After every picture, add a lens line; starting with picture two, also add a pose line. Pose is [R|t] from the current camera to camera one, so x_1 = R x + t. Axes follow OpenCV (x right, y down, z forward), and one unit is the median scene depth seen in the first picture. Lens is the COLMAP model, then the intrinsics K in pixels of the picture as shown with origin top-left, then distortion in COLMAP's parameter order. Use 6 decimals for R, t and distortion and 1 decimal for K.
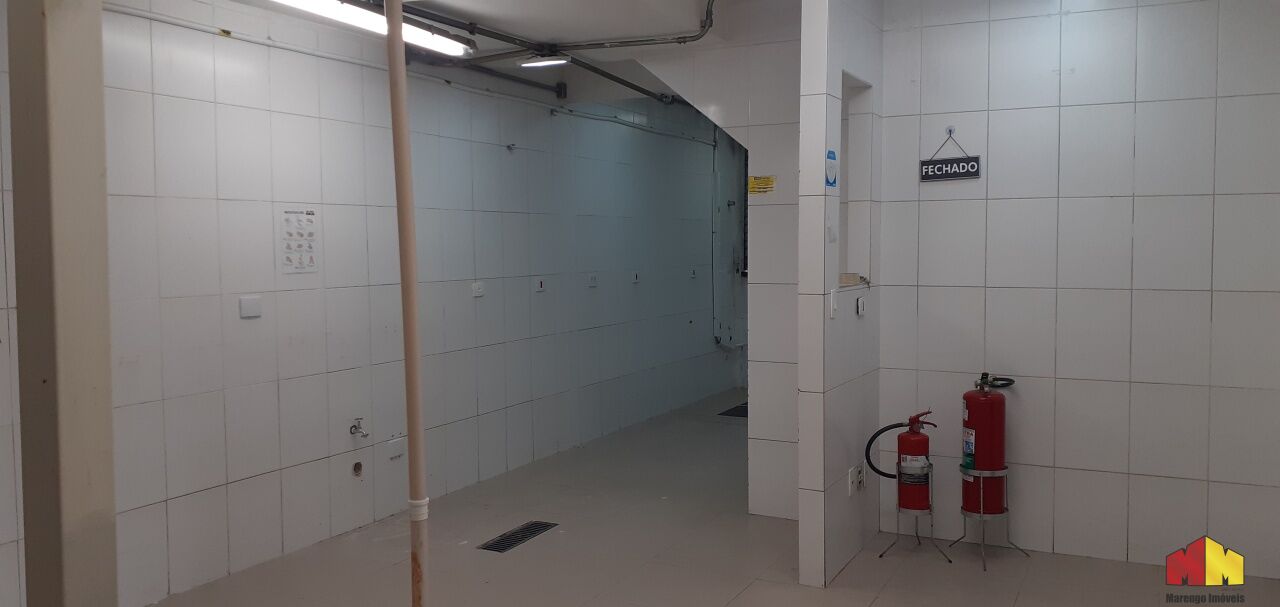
lens RADIAL K [[1049.2, 0, 636.0], [0, 1049.2, 302.0], [0, 0, 1]] dist [0.138338, -0.208689]
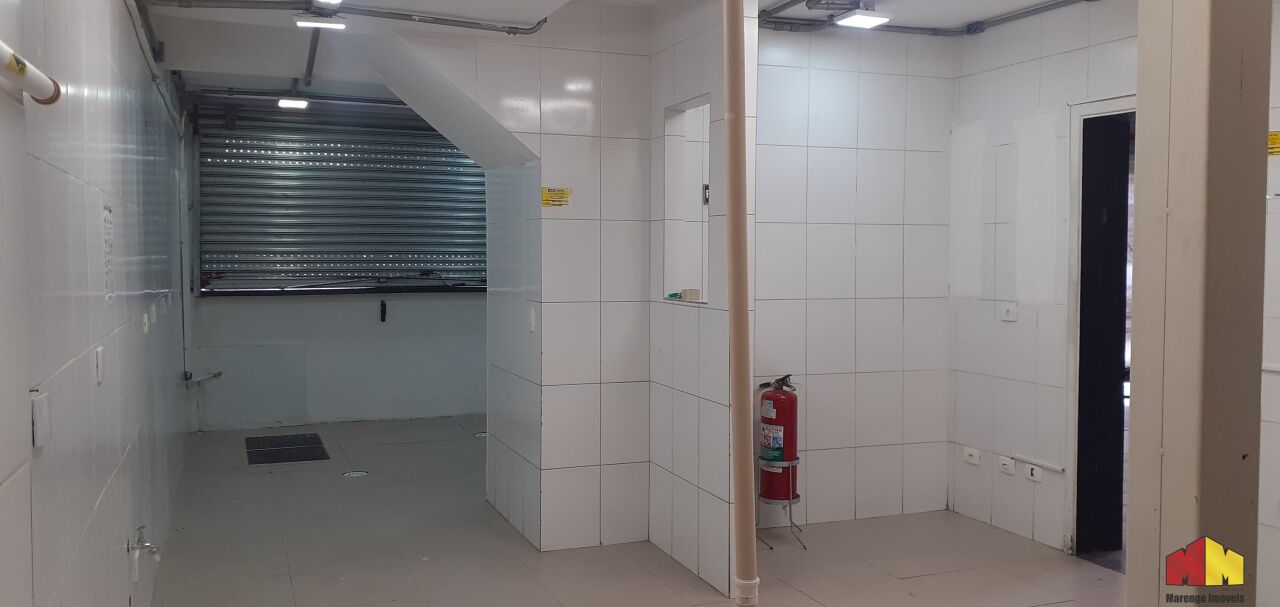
lens RADIAL K [[1049.2, 0, 643.8], [0, 1049.2, 300.6], [0, 0, 1]] dist [0.138338, -0.208689]
pose [[0.649530, -0.029085, 0.759779, -0.615631], [0.040384, 0.999177, 0.003725, -0.022649], [-0.759263, 0.028263, 0.650170, 0.377950]]
